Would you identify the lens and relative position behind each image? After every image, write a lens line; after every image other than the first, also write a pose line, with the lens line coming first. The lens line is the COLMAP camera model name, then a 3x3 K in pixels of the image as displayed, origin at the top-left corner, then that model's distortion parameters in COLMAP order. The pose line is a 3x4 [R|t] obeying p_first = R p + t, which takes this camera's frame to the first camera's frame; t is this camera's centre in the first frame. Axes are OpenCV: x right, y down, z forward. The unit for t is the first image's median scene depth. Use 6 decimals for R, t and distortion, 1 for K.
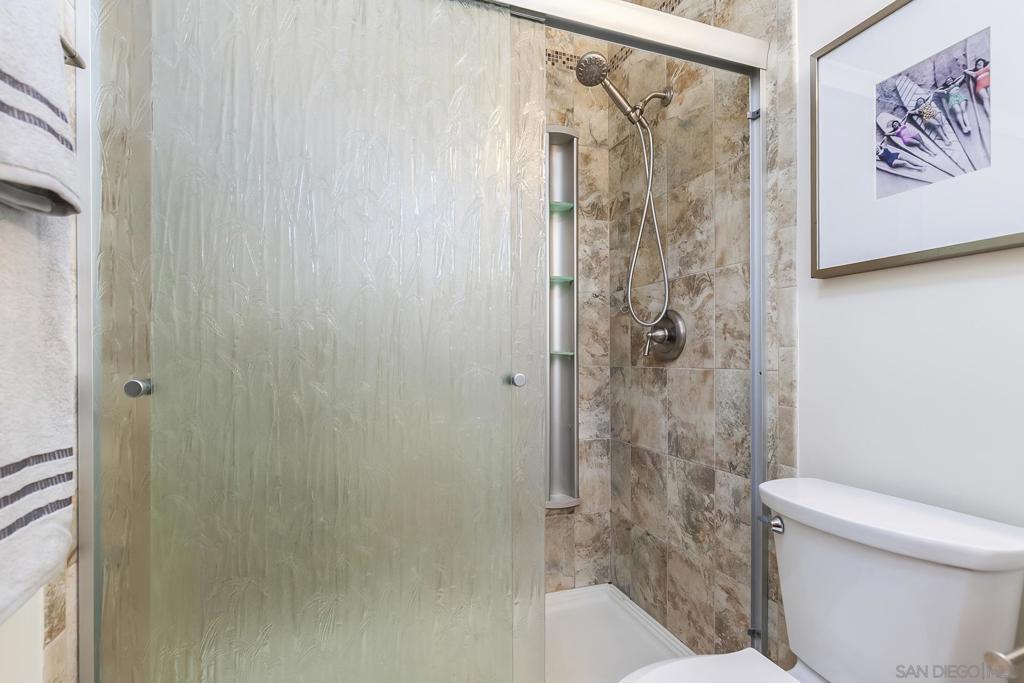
lens RADIAL K [[484.7, 0, 515.9], [0, 484.7, 356.0], [0, 0, 1]] dist [-0.001240, -0.000353]
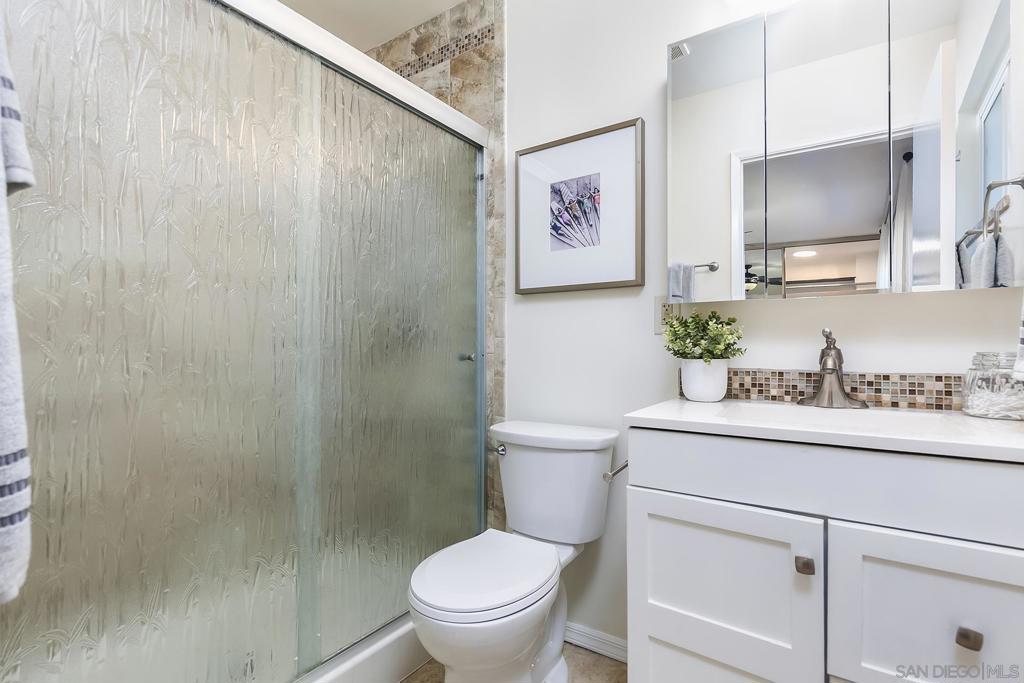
lens RADIAL K [[484.7, 0, 511.3], [0, 484.7, 345.2], [0, 0, 1]] dist [-0.001240, -0.000353]
pose [[0.809718, 0.004868, 0.586800, -0.318556], [-0.003761, 0.999988, -0.003106, 0.010185], [-0.586808, 0.000308, 0.809726, -0.260290]]
